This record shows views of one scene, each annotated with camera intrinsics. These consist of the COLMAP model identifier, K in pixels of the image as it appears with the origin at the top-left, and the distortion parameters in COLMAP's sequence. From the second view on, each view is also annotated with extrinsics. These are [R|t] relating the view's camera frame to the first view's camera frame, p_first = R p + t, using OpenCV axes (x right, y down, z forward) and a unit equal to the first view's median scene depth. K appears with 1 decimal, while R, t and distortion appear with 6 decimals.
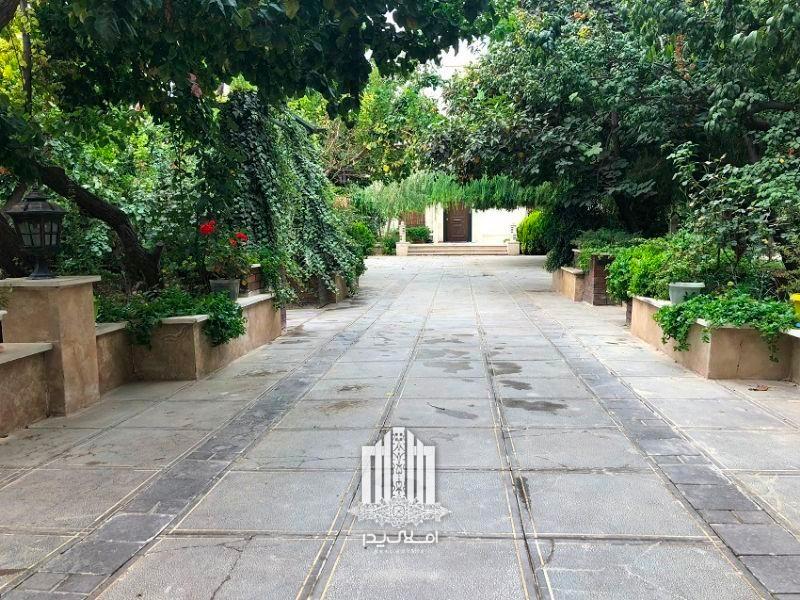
lens RADIAL K [[658.1, 0, 401.6], [0, 658.1, 300.8], [0, 0, 1]] dist [0.025222, -0.024171]
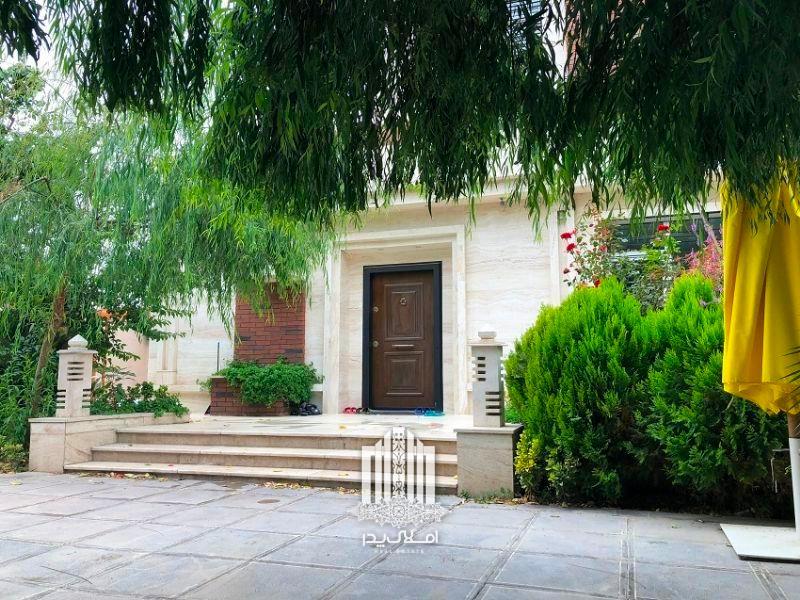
lens RADIAL K [[658.1, 0, 402.1], [0, 658.1, 298.5], [0, 0, 1]] dist [0.025222, -0.024171]
pose [[0.966866, -0.027452, -0.253803, 0.184593], [-0.032076, 0.973258, -0.227464, -0.075620], [0.253260, 0.228069, 0.940130, 0.739838]]
